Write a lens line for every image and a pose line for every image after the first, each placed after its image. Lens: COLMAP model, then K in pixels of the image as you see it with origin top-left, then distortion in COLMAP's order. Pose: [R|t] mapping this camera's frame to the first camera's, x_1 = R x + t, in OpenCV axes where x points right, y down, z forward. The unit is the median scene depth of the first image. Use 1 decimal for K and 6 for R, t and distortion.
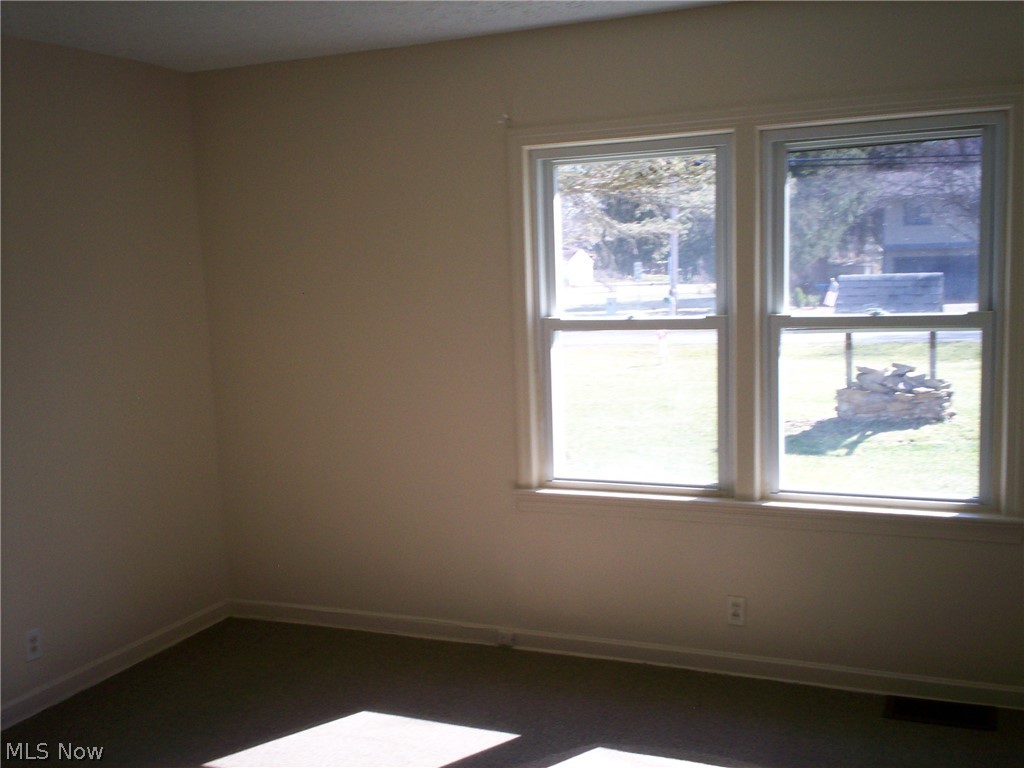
lens RADIAL K [[1078.1, 0, 515.4], [0, 1078.1, 382.9], [0, 0, 1]] dist [0.085303, 0.000000]
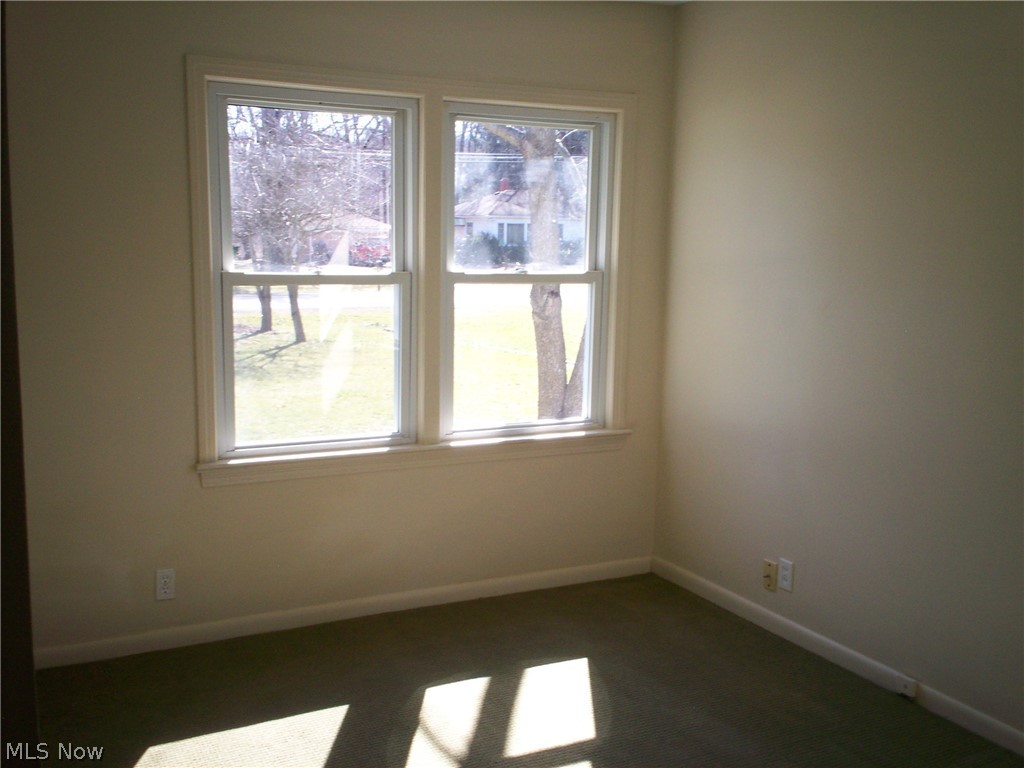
lens RADIAL K [[1078.1, 0, 515.1], [0, 1078.1, 385.7], [0, 0, 1]] dist [0.085303, 0.000000]
pose [[0.656450, -0.070637, 0.751056, -0.519012], [0.041434, 0.997480, 0.057598, -0.008016], [-0.753231, -0.006691, 0.657722, 0.224909]]
